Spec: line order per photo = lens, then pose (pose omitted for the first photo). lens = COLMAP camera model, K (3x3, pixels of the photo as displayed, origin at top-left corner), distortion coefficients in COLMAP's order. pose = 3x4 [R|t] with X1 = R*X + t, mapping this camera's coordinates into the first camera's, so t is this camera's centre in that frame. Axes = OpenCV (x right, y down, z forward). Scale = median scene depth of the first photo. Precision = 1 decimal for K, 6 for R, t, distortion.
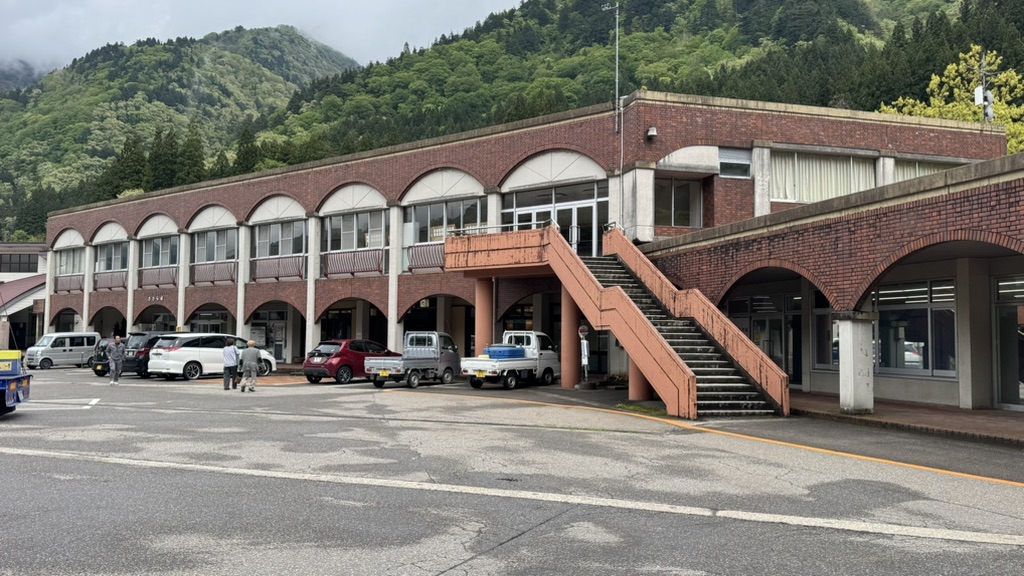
lens RADIAL K [[831.7, 0, 519.7], [0, 831.7, 284.6], [0, 0, 1]] dist [0.060049, -0.095286]
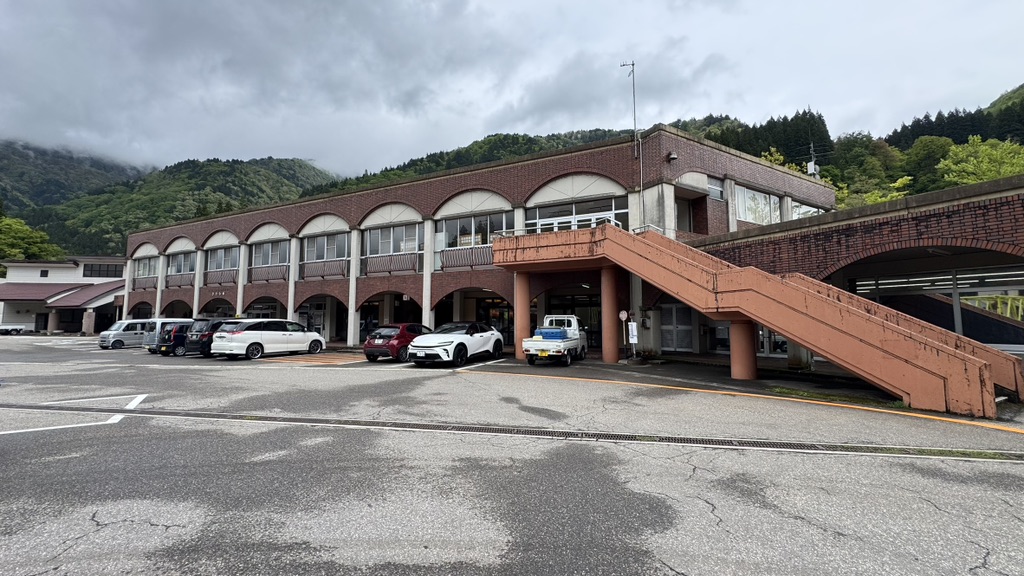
lens RADIAL K [[407.3, 0, 511.6], [0, 407.3, 287.3], [0, 0, 1]] dist [-0.002734, 0.000701]
pose [[0.975705, 0.014369, 0.218615, -0.147920], [-0.008954, 0.999629, -0.025740, 0.023118], [-0.218904, 0.023157, 0.975472, 0.328493]]
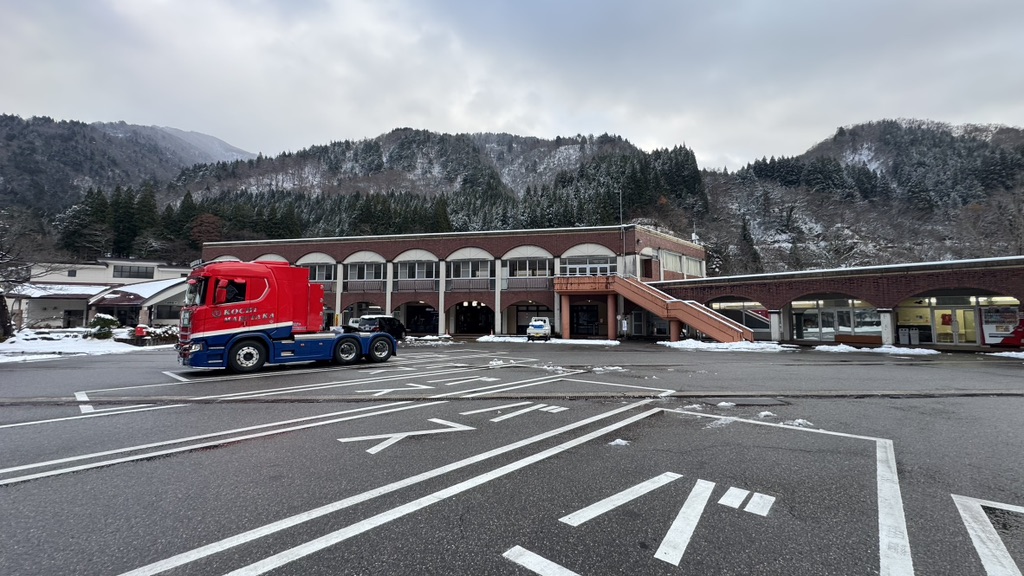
lens RADIAL K [[407.3, 0, 512.1], [0, 407.3, 289.1], [0, 0, 1]] dist [-0.002734, 0.000701]
pose [[0.893374, 0.032511, 0.448135, -0.544476], [-0.026406, 0.999454, -0.019865, 0.002852], [-0.448536, 0.005914, 0.893745, 0.028358]]
